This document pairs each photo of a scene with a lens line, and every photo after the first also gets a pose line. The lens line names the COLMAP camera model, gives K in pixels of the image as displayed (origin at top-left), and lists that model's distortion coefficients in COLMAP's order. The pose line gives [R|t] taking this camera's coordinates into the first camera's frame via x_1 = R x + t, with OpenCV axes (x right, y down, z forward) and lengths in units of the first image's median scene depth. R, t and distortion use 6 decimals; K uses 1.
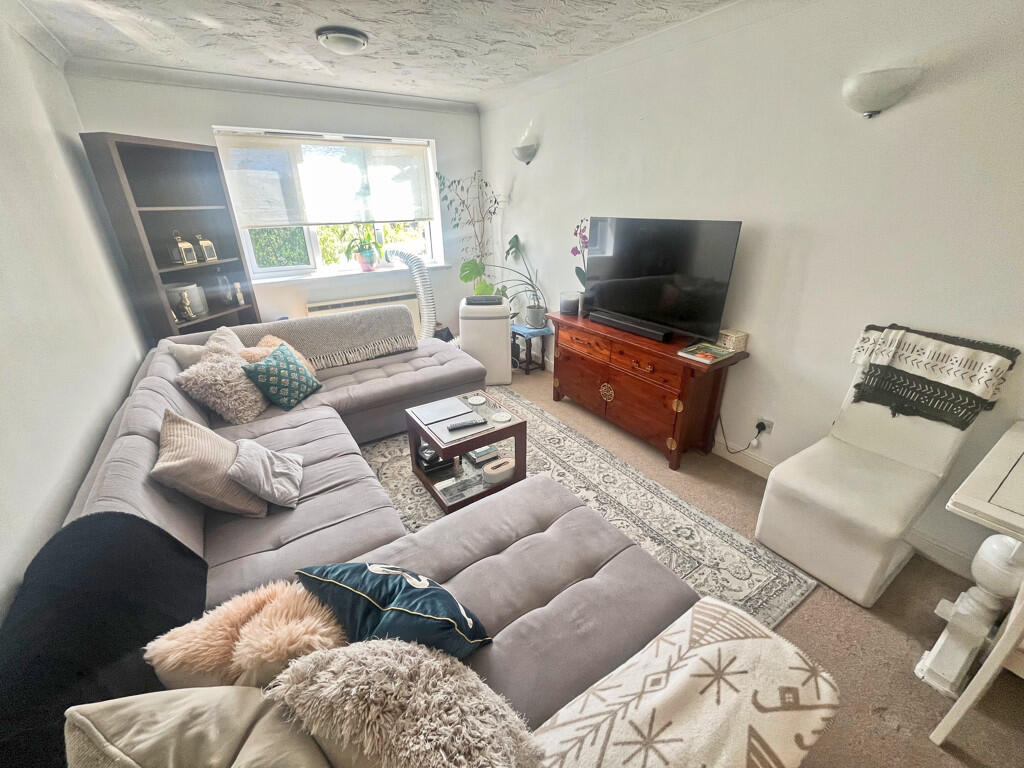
lens RADIAL K [[417.2, 0, 510.9], [0, 417.2, 383.1], [0, 0, 1]] dist [-0.003177, 0.000437]
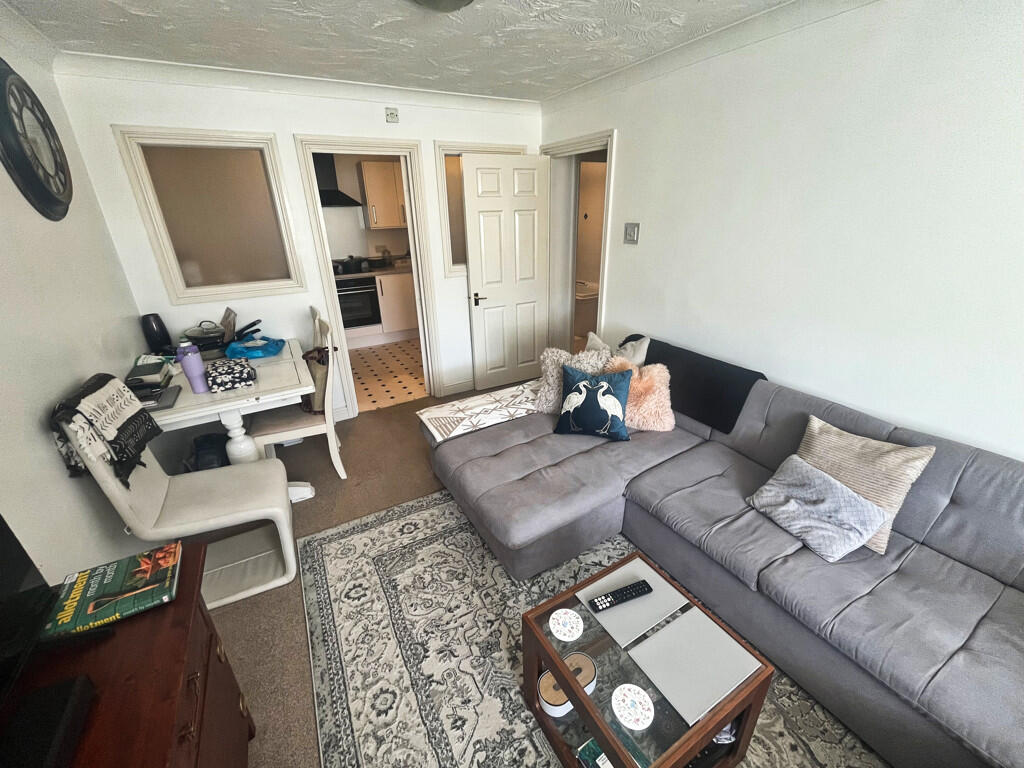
lens RADIAL K [[417.2, 0, 510.9], [0, 417.2, 383.1], [0, 0, 1]] dist [-0.003177, 0.000437]
pose [[-0.997687, 0.009048, 0.067369, 0.013232], [0.055009, 0.689682, 0.722020, -0.710409], [-0.039931, 0.724056, -0.688584, 1.508904]]
